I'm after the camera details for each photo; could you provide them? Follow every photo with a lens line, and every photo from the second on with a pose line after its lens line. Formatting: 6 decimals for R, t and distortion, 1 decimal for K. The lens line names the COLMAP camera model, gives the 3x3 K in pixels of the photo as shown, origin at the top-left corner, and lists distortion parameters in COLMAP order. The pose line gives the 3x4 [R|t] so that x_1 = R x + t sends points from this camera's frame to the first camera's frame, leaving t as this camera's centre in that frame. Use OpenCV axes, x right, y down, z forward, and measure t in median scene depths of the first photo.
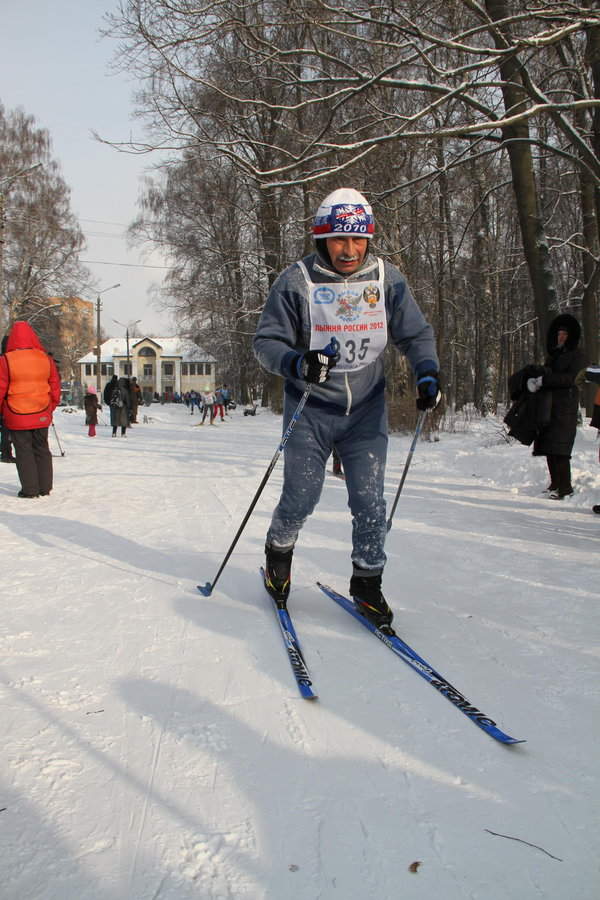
lens RADIAL K [[757.9, 0, 289.7], [0, 757.9, 471.8], [0, 0, 1]] dist [-0.184321, 0.161999]
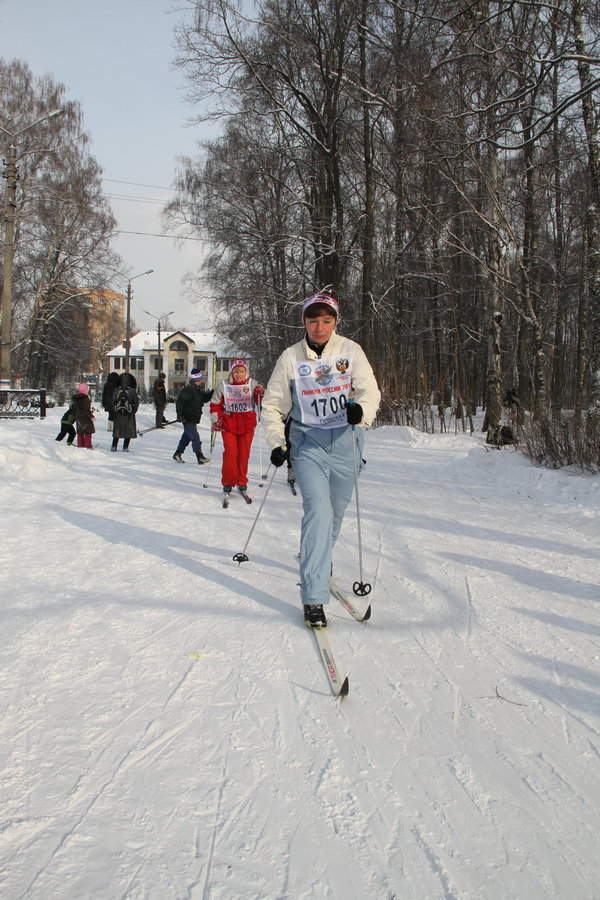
lens RADIAL K [[756.2, 0, 289.0], [0, 756.2, 470.5], [0, 0, 1]] dist [-0.182031, 0.155109]
pose [[0.998992, 0.027498, -0.035483, -0.016796], [-0.027483, 0.999622, 0.000893, -0.008622], [0.035495, 0.000083, 0.999370, 0.070679]]
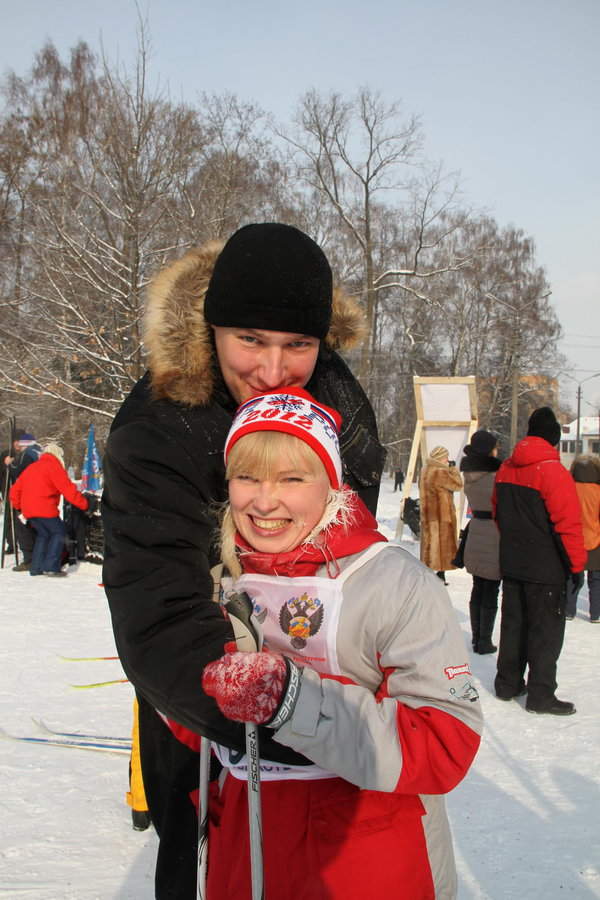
lens RADIAL K [[756.2, 0, 289.0], [0, 756.2, 470.5], [0, 0, 1]] dist [-0.182031, 0.155109]
pose [[0.829843, 0.022675, -0.557536, -0.004184], [-0.076145, 0.994429, -0.072891, 0.000216], [0.552777, 0.102941, 0.826947, -0.092778]]
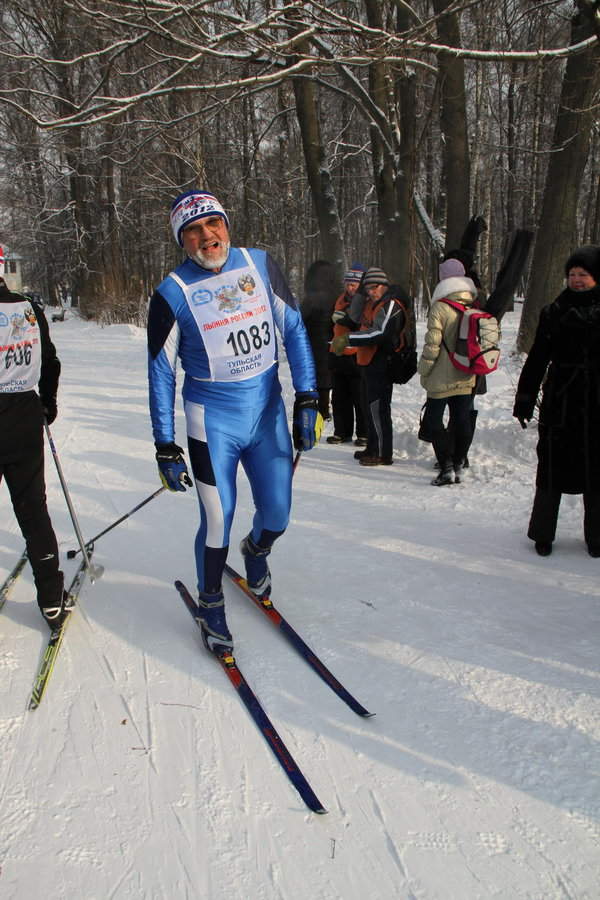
lens RADIAL K [[757.9, 0, 289.7], [0, 757.9, 471.8], [0, 0, 1]] dist [-0.184321, 0.161999]
pose [[0.971221, -0.065609, 0.228966, 0.003438], [0.032275, 0.988698, 0.146403, -0.005968], [-0.235984, -0.134799, 0.962362, -0.014129]]
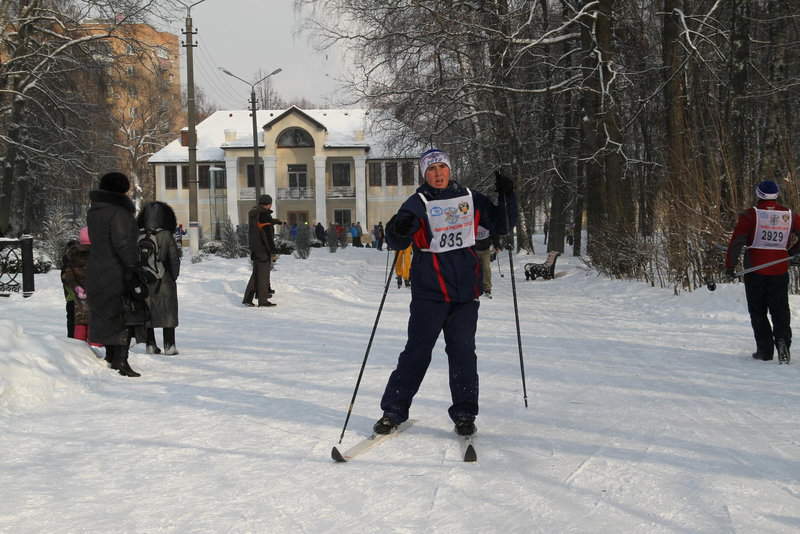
lens RADIAL K [[1550.5, 0, 398.3], [0, 1550.5, 290.6], [0, 0, 1]] dist [0.282763, 0.326616]
pose [[0.992781, -0.014797, -0.119022, -0.014696], [0.007826, 0.998238, -0.058823, -0.008142], [0.119682, 0.057467, 0.991148, 0.058272]]
